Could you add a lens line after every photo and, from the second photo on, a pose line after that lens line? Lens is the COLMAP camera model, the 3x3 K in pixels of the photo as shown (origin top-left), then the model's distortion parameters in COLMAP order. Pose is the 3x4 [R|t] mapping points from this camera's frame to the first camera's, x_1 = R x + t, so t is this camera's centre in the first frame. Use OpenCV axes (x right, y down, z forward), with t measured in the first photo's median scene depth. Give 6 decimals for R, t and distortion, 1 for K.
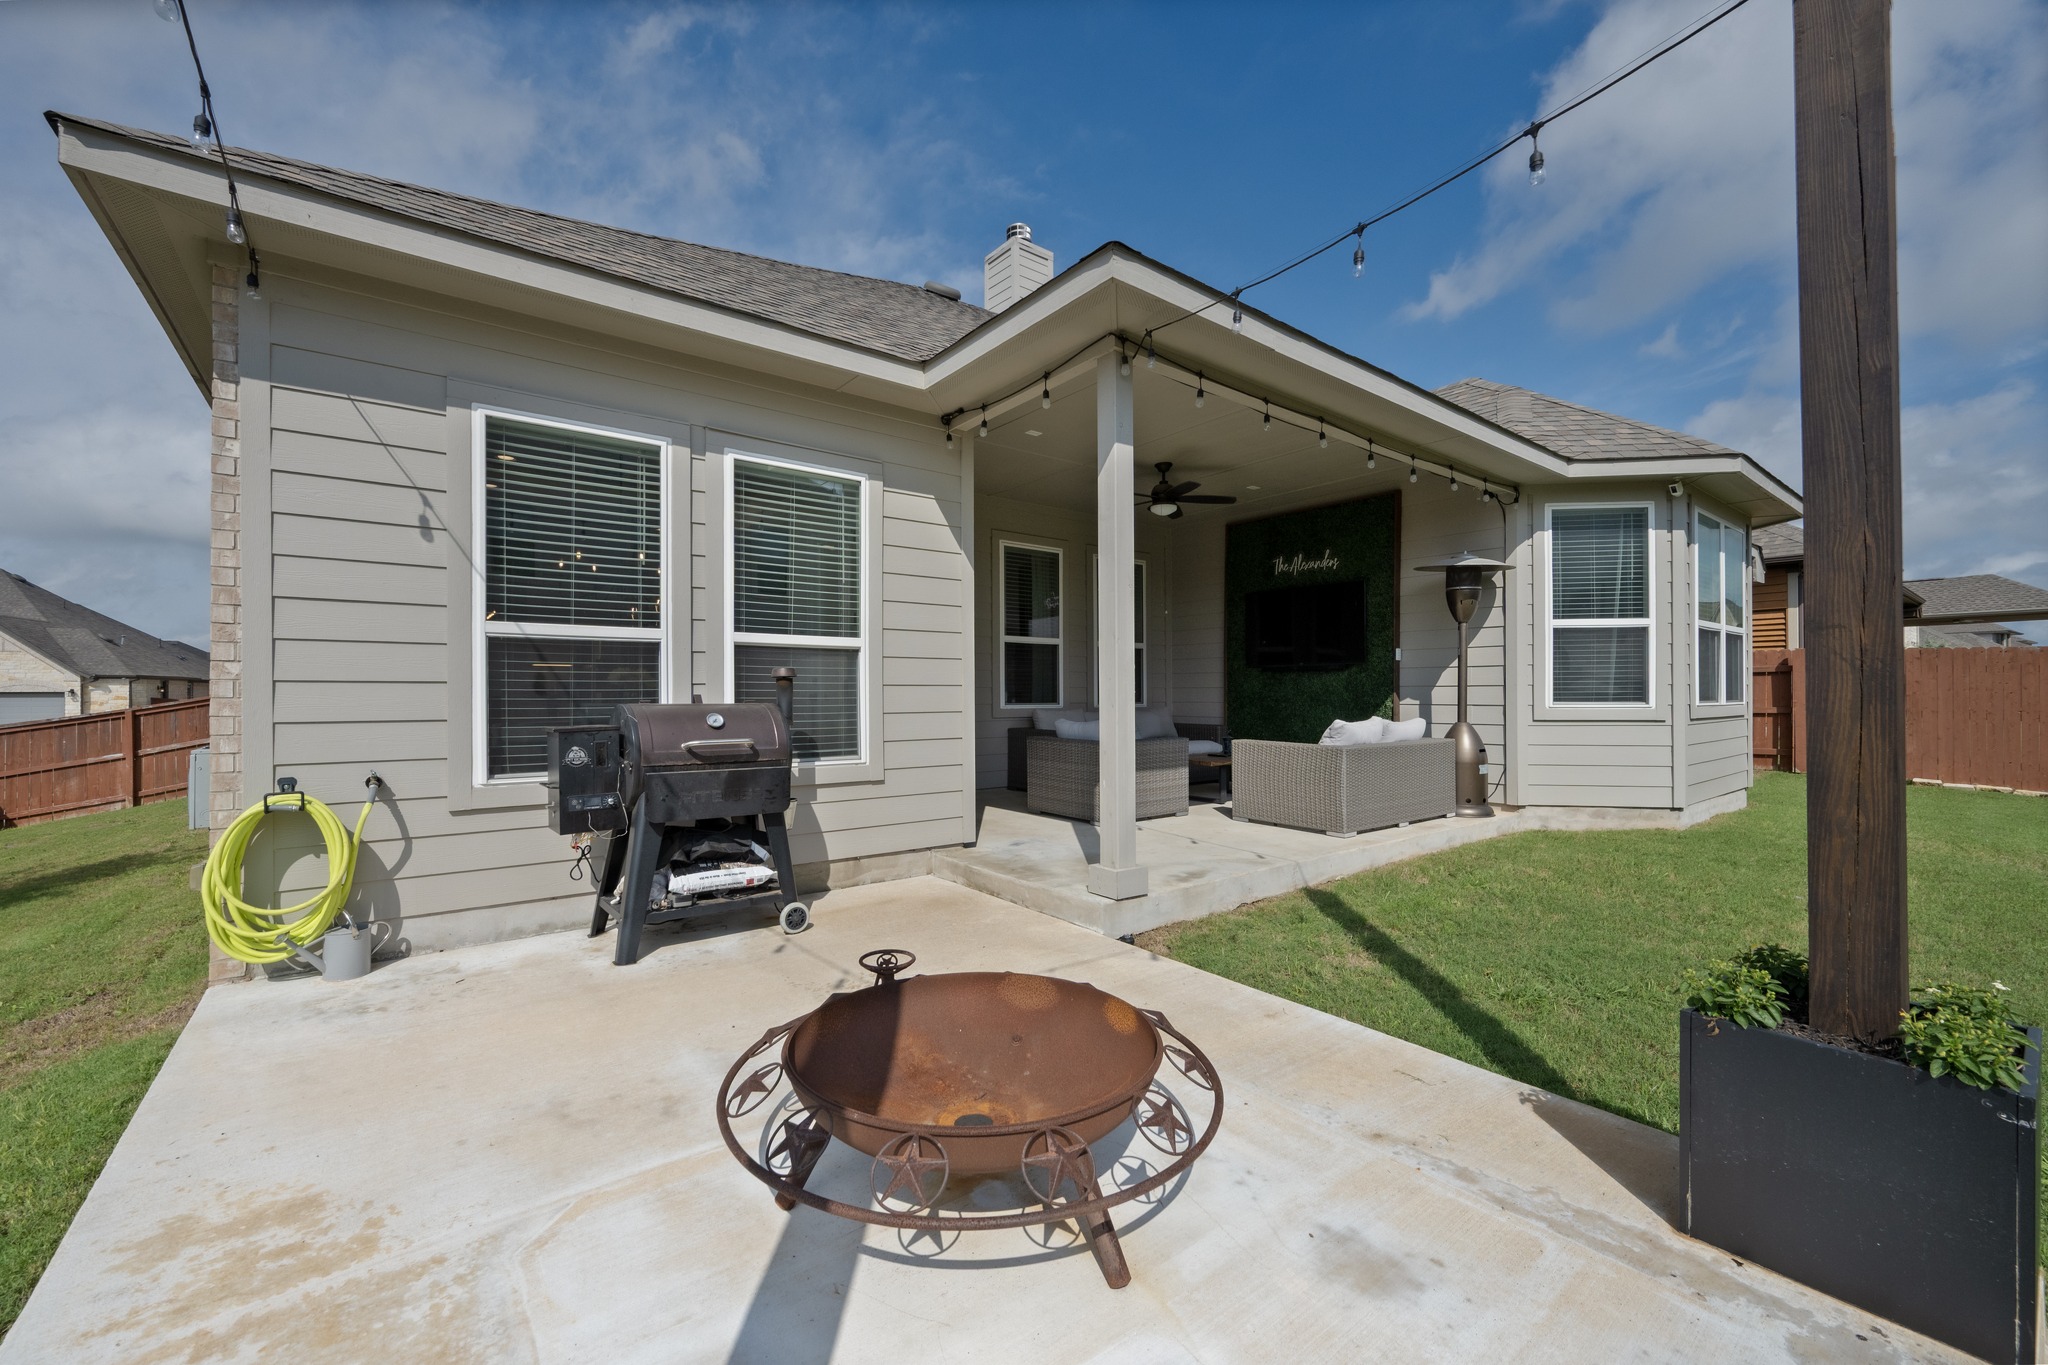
lens RADIAL K [[803.6, 0, 1029.4], [0, 803.6, 692.7], [0, 0, 1]] dist [-0.001460, 0.000158]
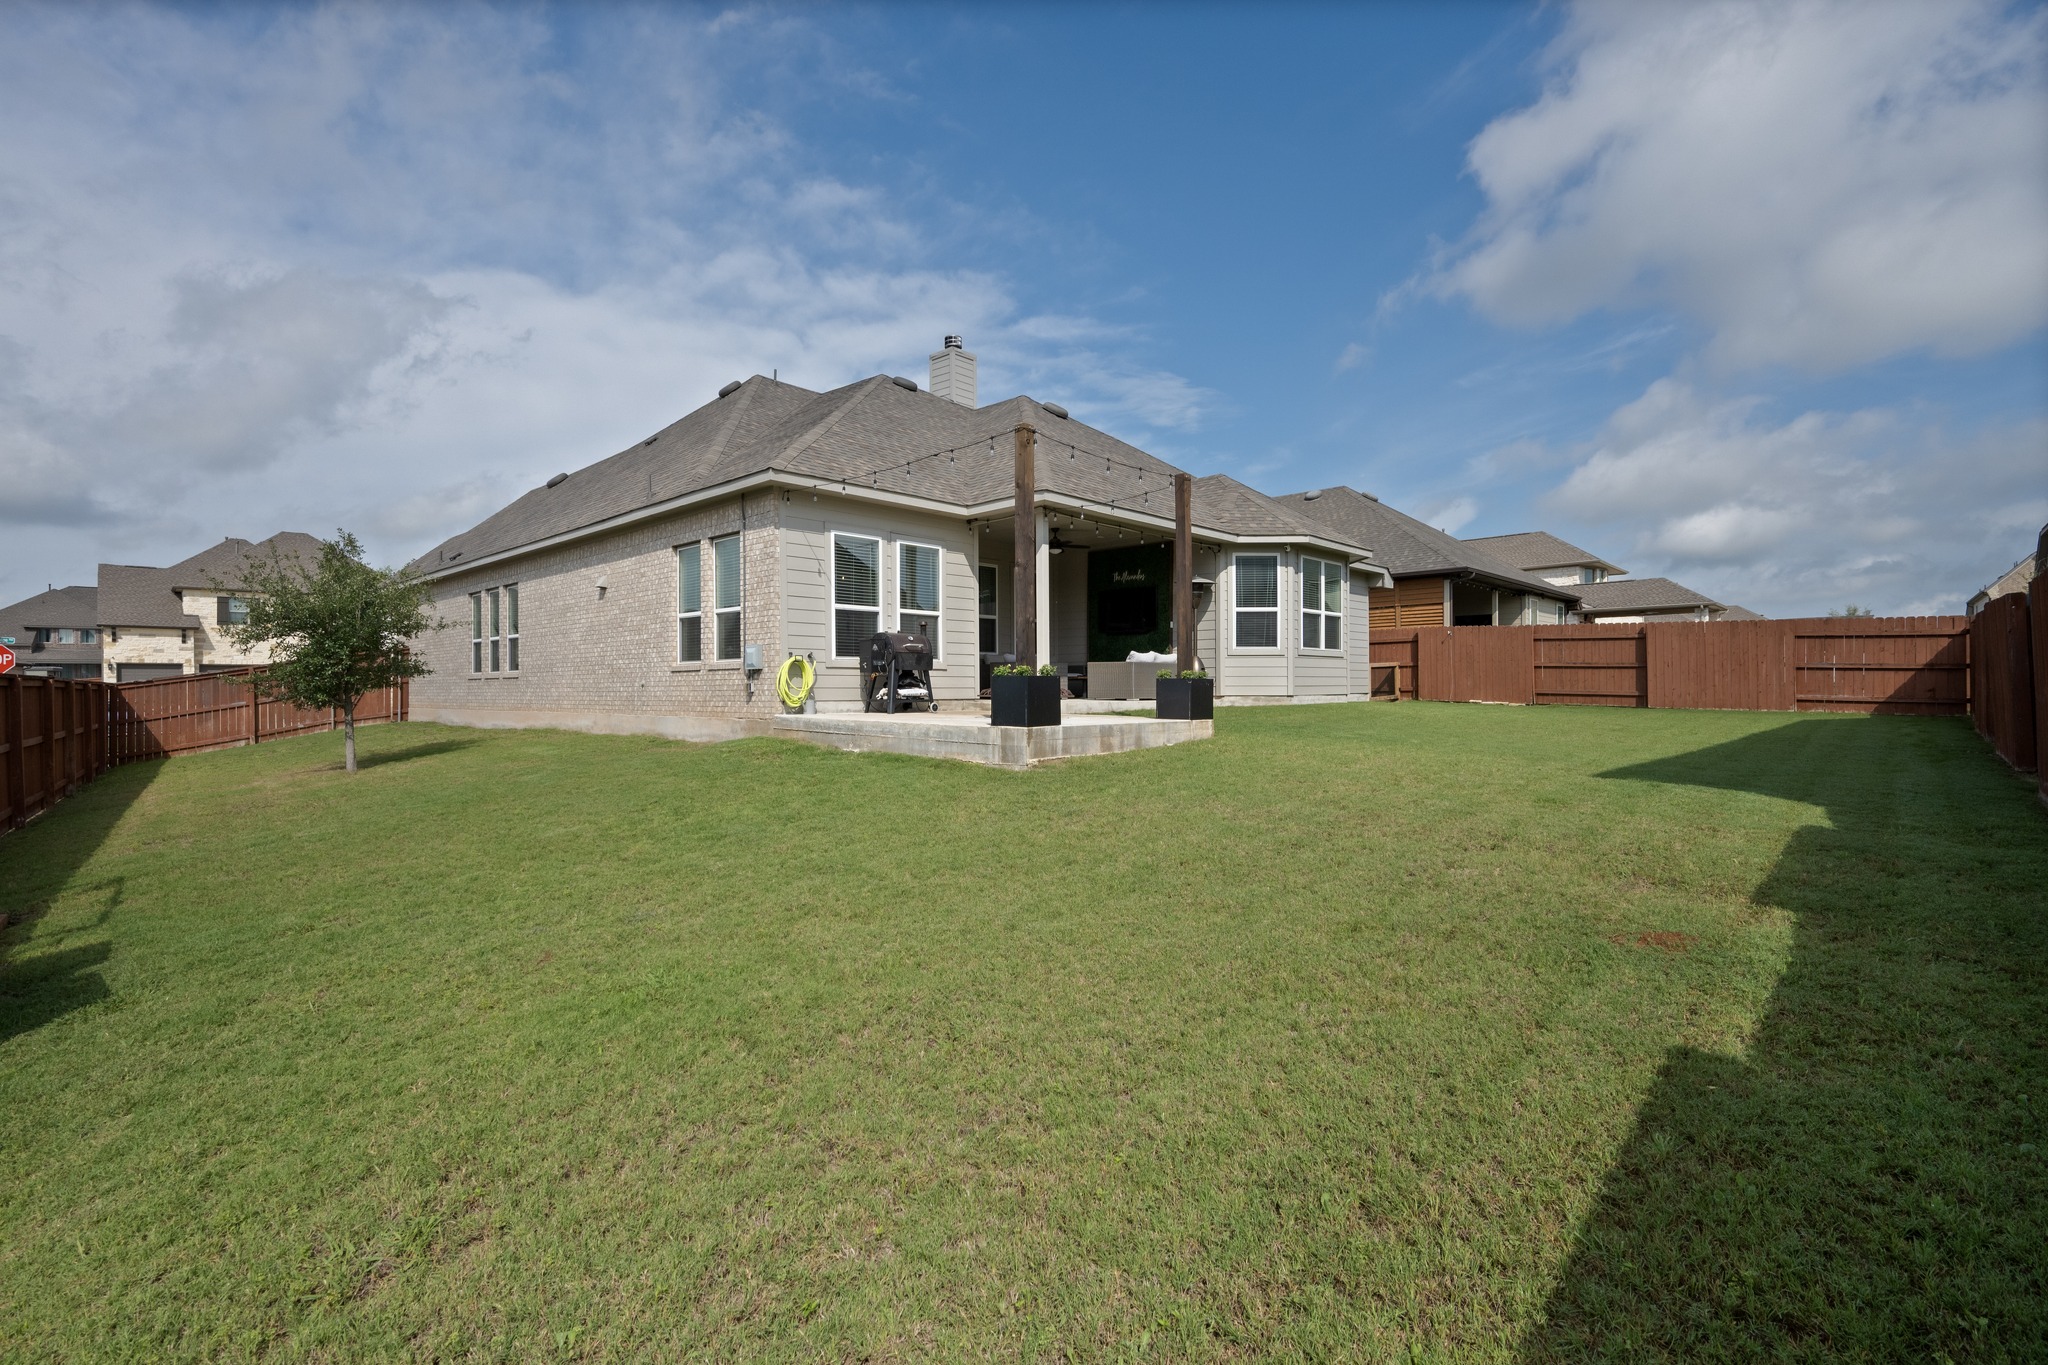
lens RADIAL K [[803.6, 0, 1029.4], [0, 803.6, 692.7], [0, 0, 1]] dist [-0.001460, 0.000158]
pose [[0.989128, -0.004554, 0.146985, -0.205746], [0.001773, 0.999817, 0.019045, 0.093571], [-0.147045, -0.018577, 0.988955, -1.041954]]
